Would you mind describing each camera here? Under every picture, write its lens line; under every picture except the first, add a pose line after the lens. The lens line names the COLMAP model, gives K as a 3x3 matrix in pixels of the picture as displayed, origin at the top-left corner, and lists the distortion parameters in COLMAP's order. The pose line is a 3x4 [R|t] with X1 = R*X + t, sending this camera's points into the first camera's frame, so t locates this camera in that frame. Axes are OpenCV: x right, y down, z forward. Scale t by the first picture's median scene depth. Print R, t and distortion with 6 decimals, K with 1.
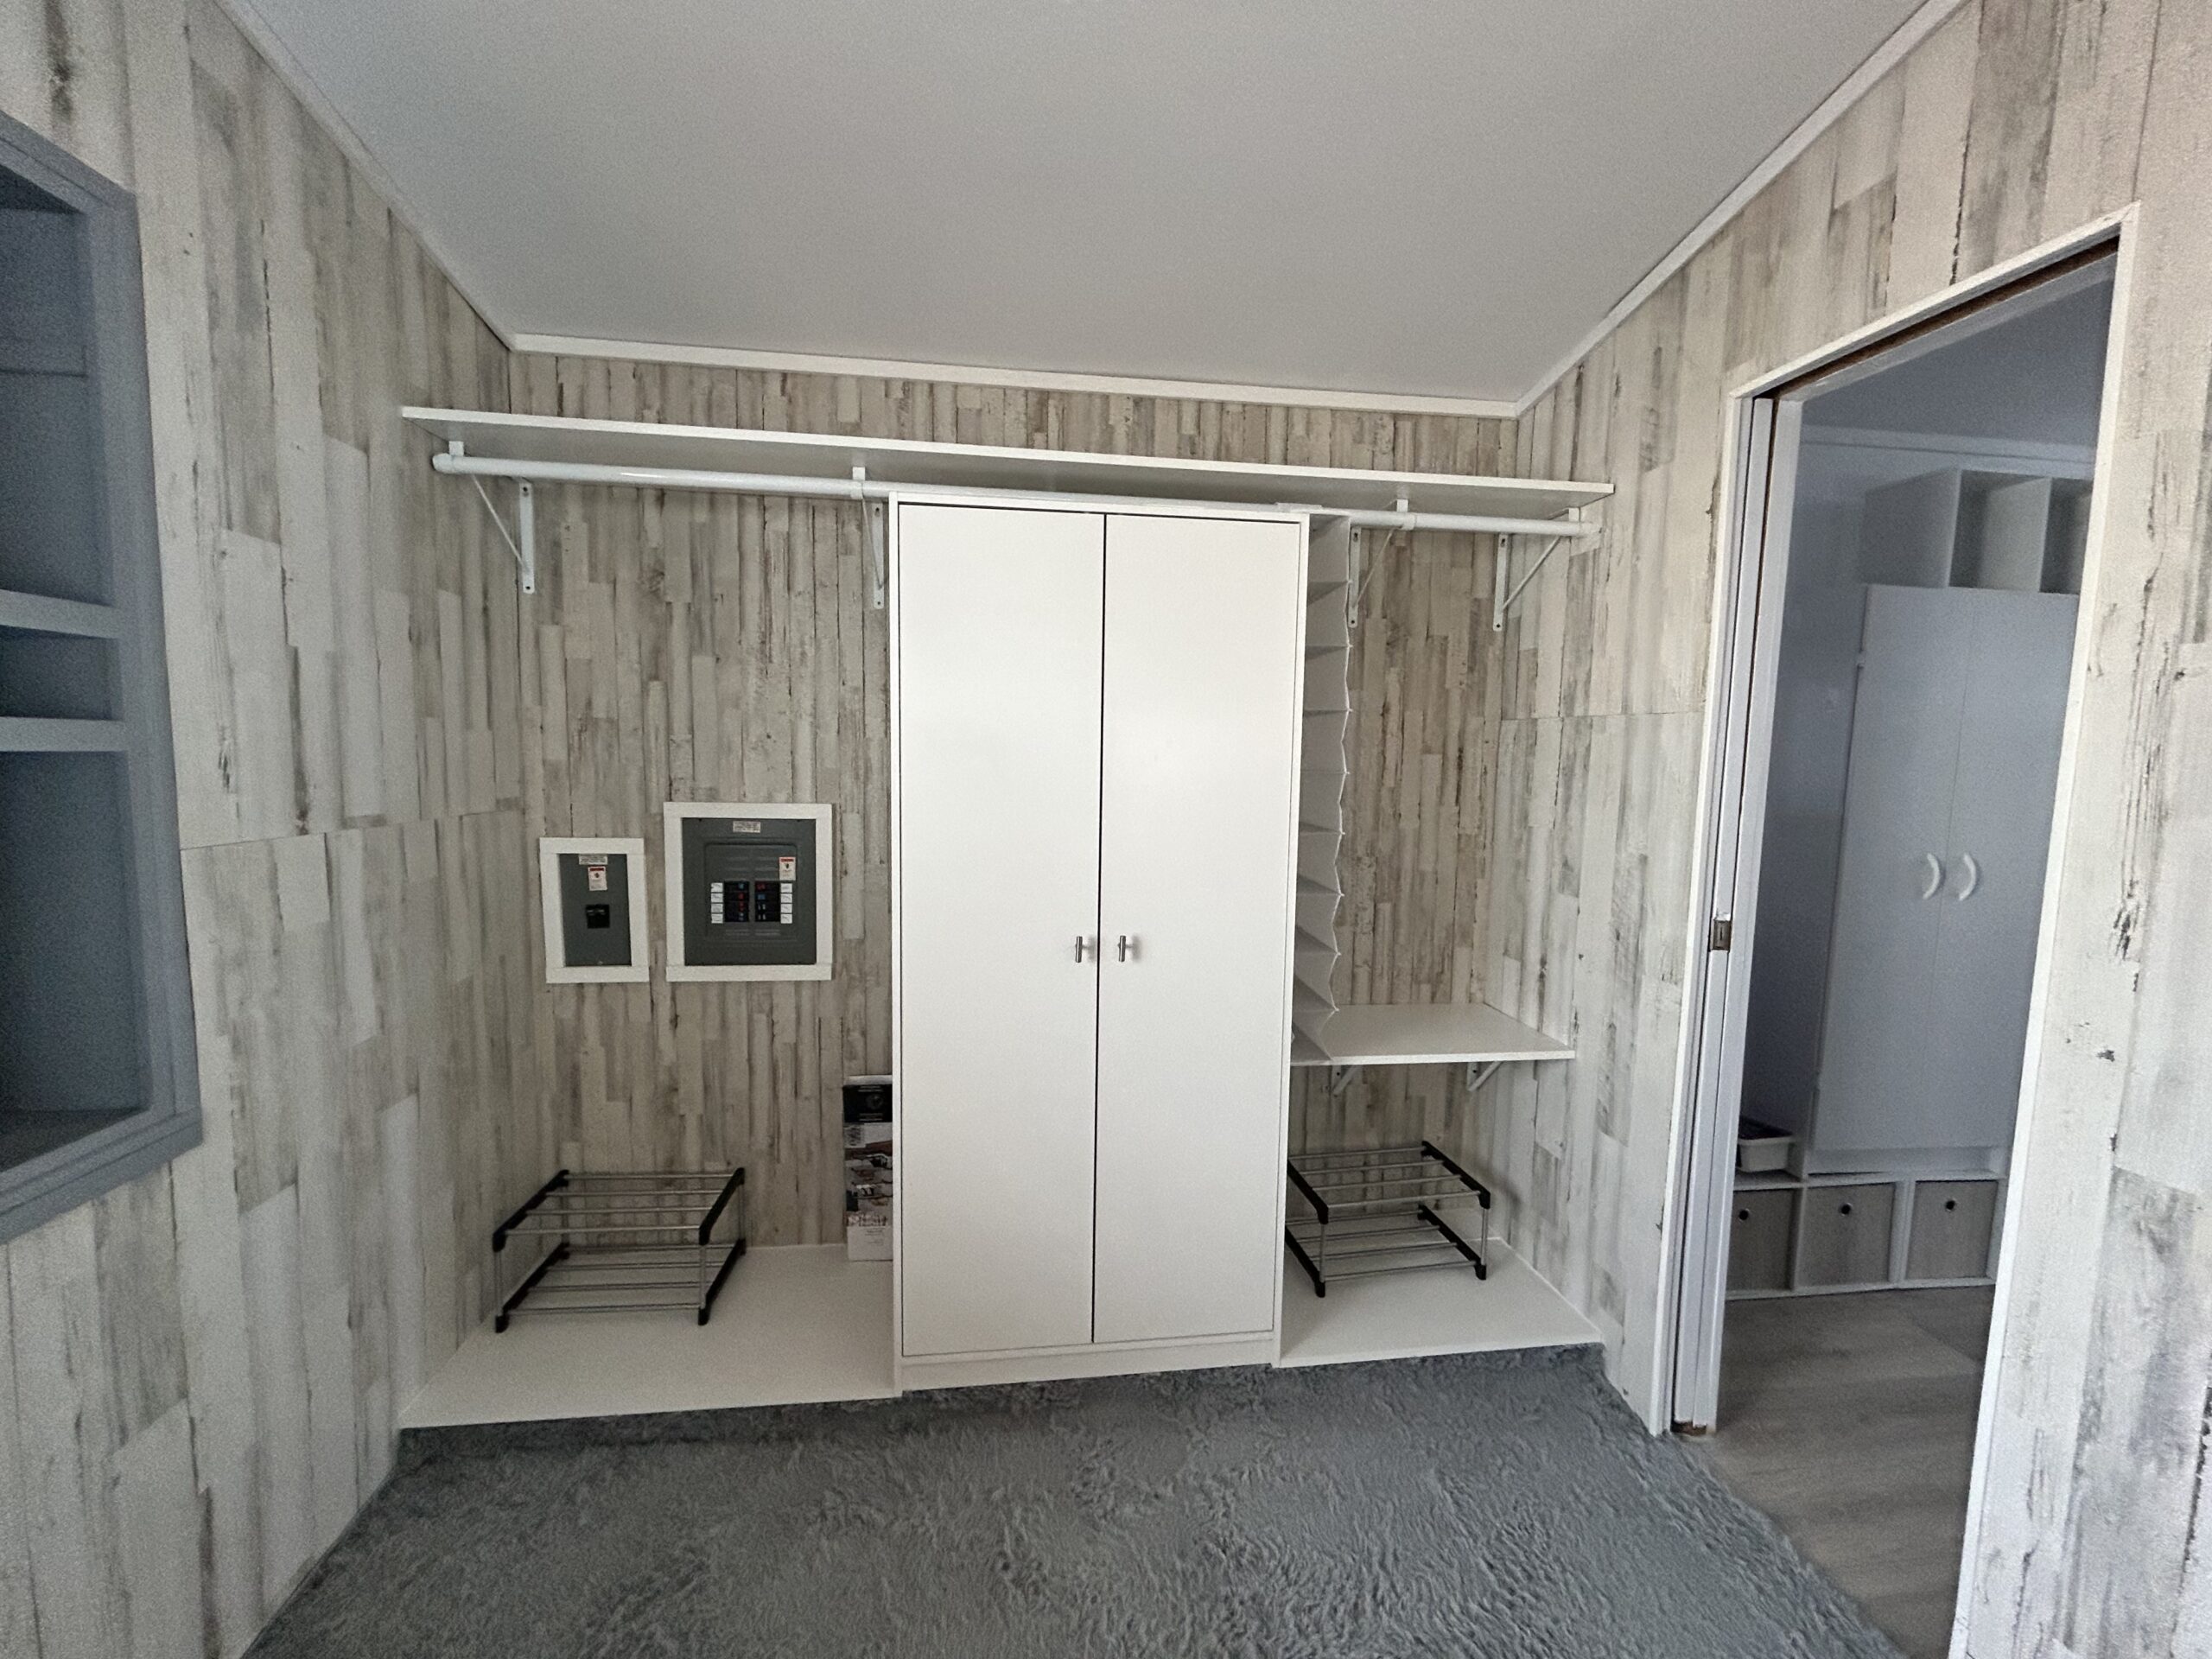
lens RADIAL K [[897.2, 0, 1110.4], [0, 897.2, 830.2], [0, 0, 1]] dist [0.000388, 0.000554]
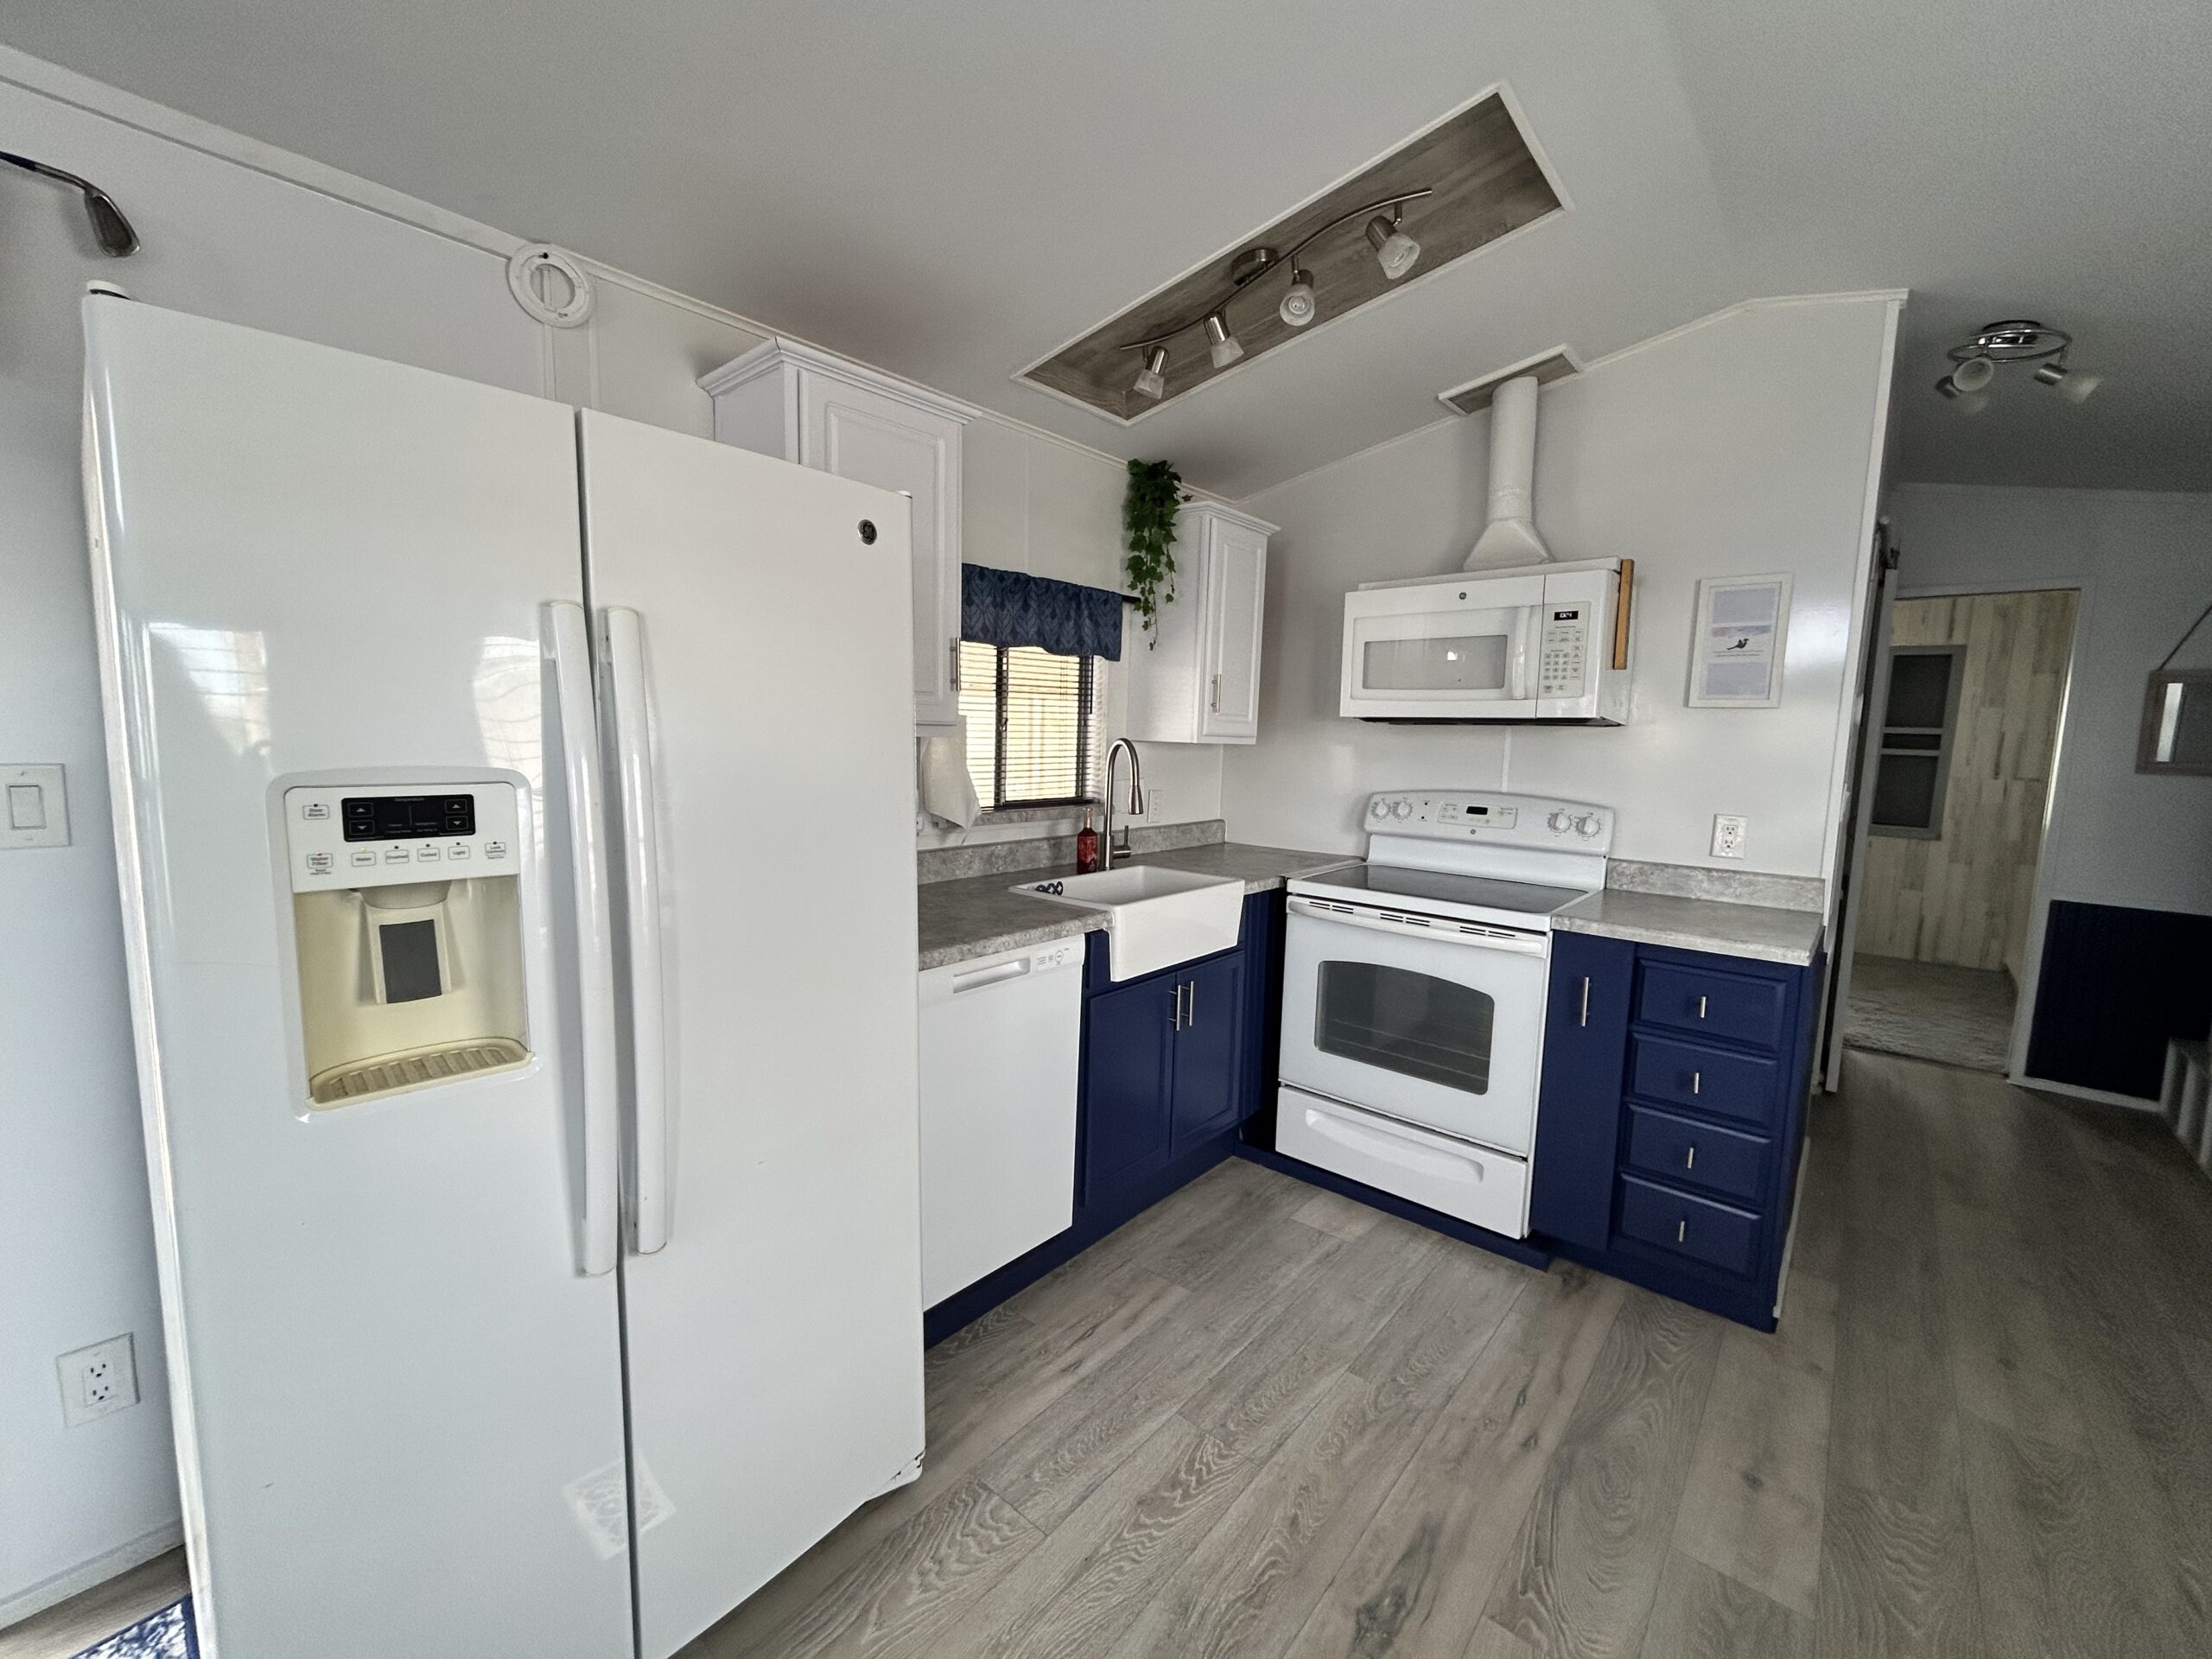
lens RADIAL K [[897.2, 0, 1110.1], [0, 897.2, 826.8], [0, 0, 1]] dist [0.000388, 0.000554]
pose [[-0.735096, 0.035848, -0.677014, 4.793999], [-0.104139, 0.980780, 0.165005, -0.038044], [0.669917, 0.191798, -0.717234, 1.311384]]
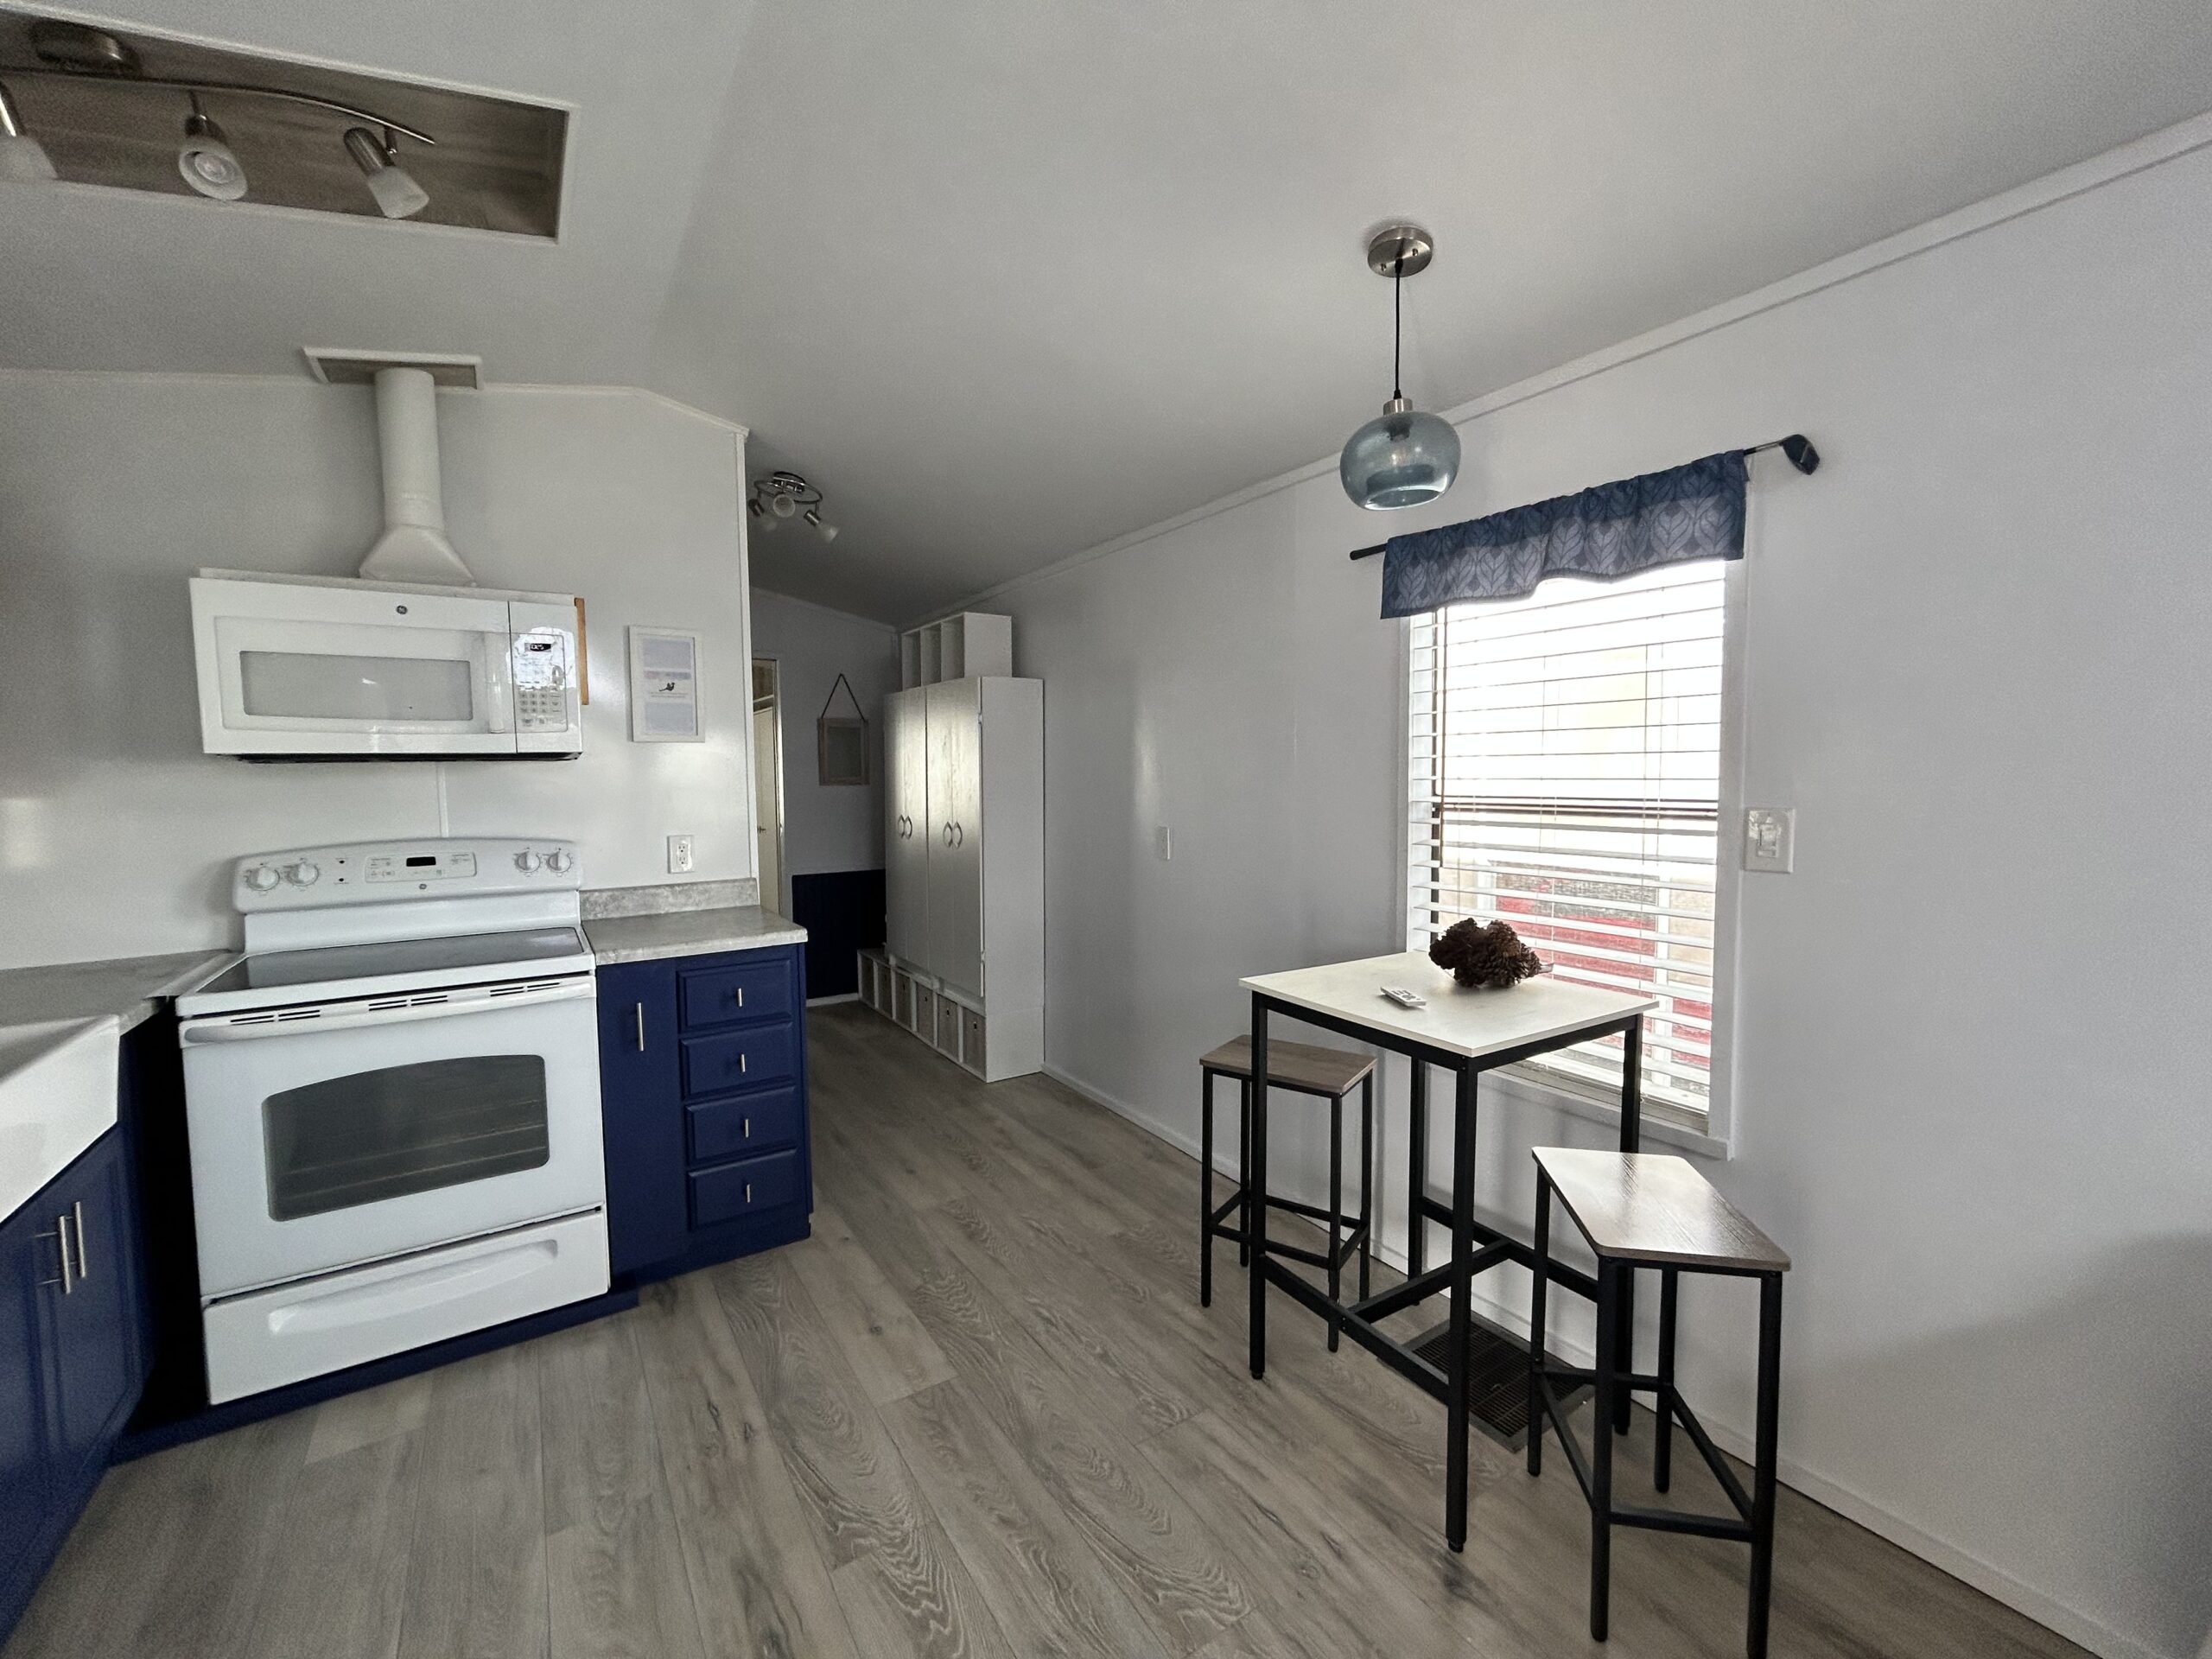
lens RADIAL K [[897.2, 0, 1099.0], [0, 897.2, 827.9], [0, 0, 1]] dist [0.000388, 0.000554]
pose [[0.439428, 0.034460, -0.897617, 5.171066], [-0.066874, 0.997746, 0.005566, 0.099209], [0.895785, 0.057581, 0.440742, -0.051221]]
